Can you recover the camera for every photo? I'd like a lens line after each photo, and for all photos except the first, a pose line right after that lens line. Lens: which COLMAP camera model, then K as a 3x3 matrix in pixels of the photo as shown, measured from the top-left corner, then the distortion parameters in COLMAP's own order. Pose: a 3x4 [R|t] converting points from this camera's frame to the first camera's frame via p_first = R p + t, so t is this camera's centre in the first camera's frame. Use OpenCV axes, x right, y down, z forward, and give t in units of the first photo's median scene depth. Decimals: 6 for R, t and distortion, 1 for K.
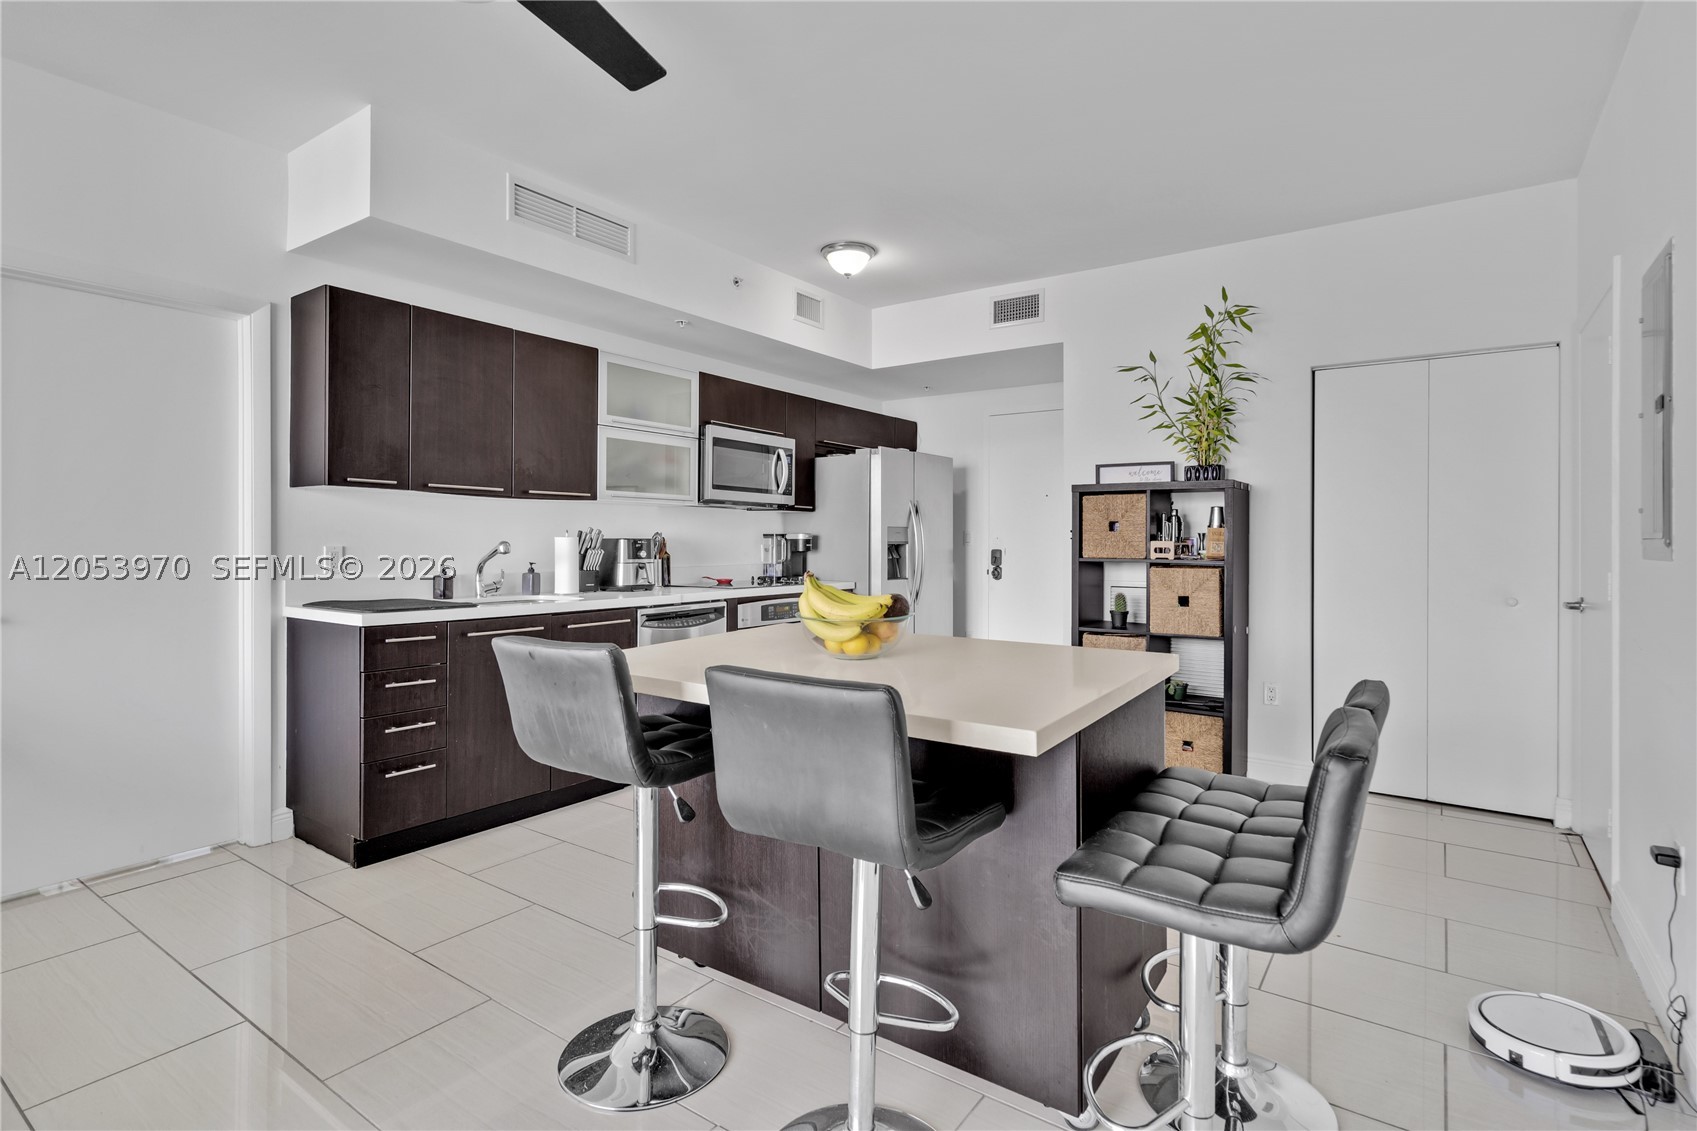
lens RADIAL K [[849.9, 0, 828.2], [0, 849.9, 550.0], [0, 0, 1]] dist [-0.001647, 0.000184]
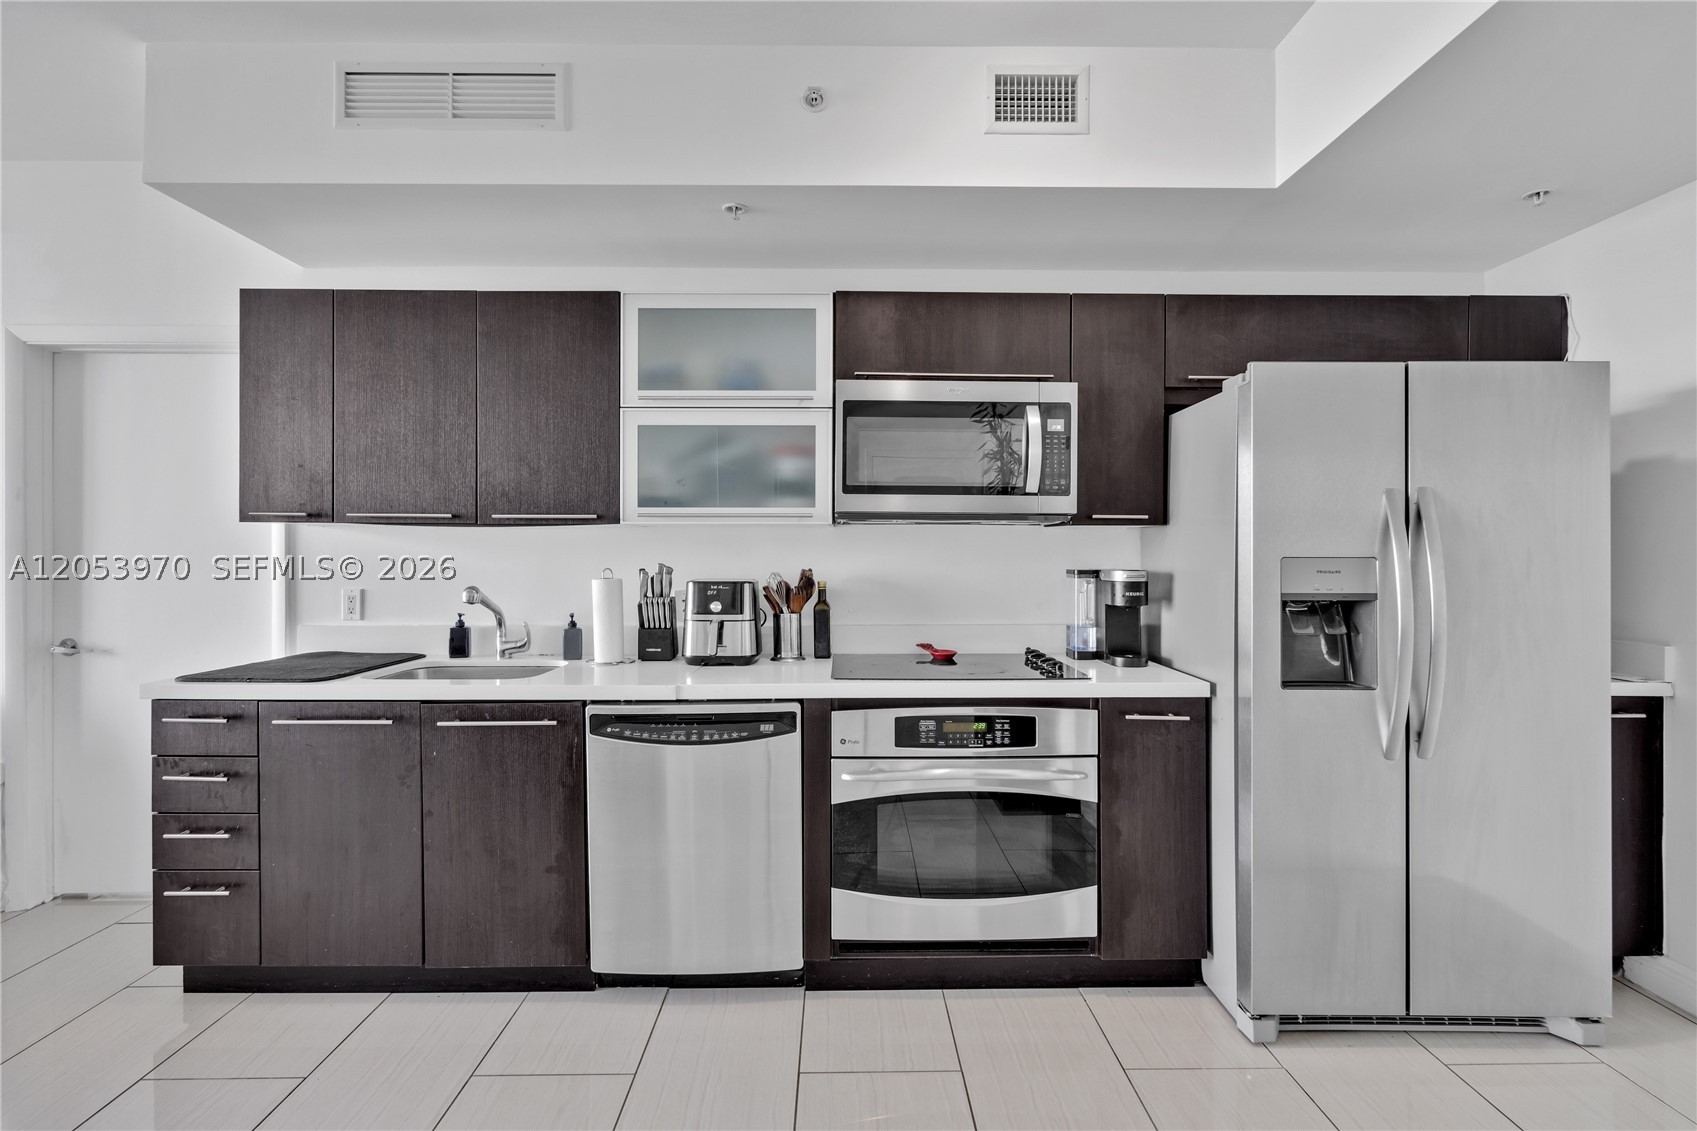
lens RADIAL K [[778.5, 0, 851.3], [0, 778.5, 551.0], [0, 0, 1]] dist [-0.000647, 0.000113]
pose [[0.599540, -0.005094, -0.800329, 0.302475], [-0.006423, 0.999917, -0.011177, -0.030959], [0.800319, 0.011841, 0.599457, 0.761238]]
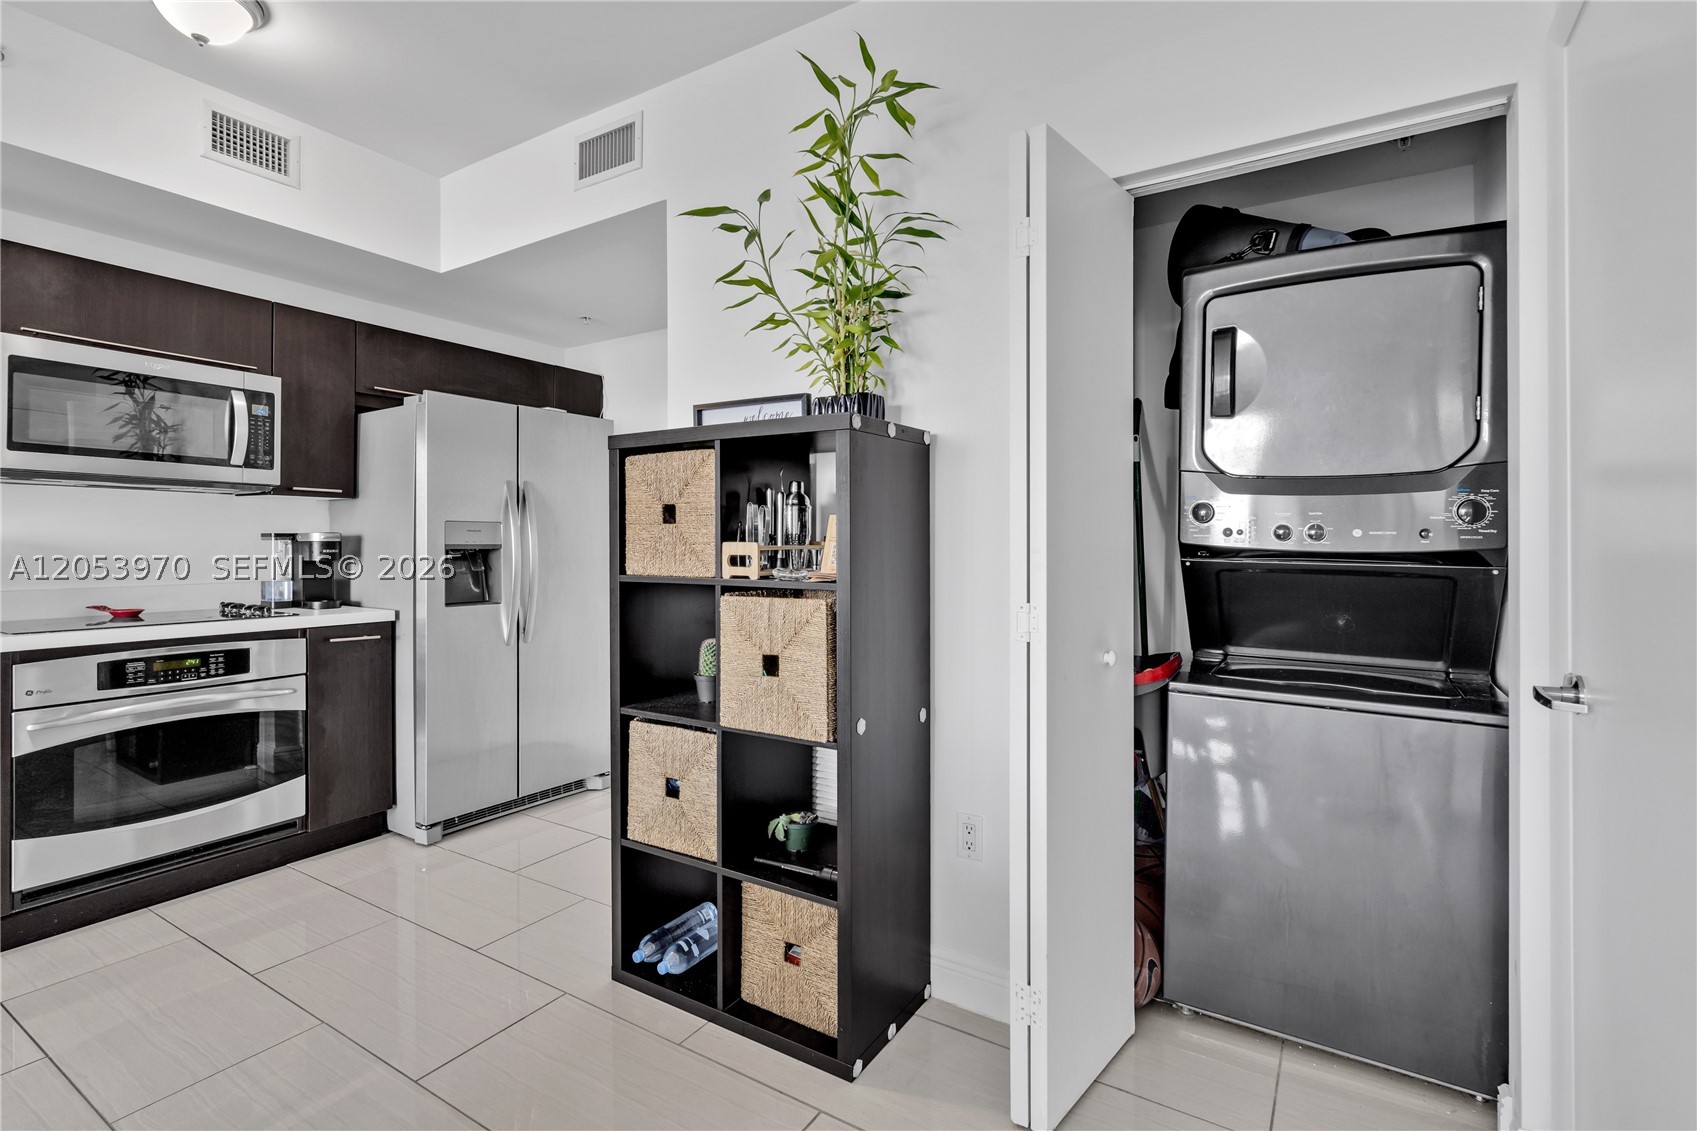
lens RADIAL K [[792.2, 0, 842.1], [0, 792.2, 547.5], [0, 0, 1]] dist [-0.006631, 0.000483]
pose [[0.997991, -0.002785, 0.063296, 0.399508], [0.003291, 0.999963, -0.007890, -0.003326], [-0.063271, 0.008082, 0.997964, 0.505127]]
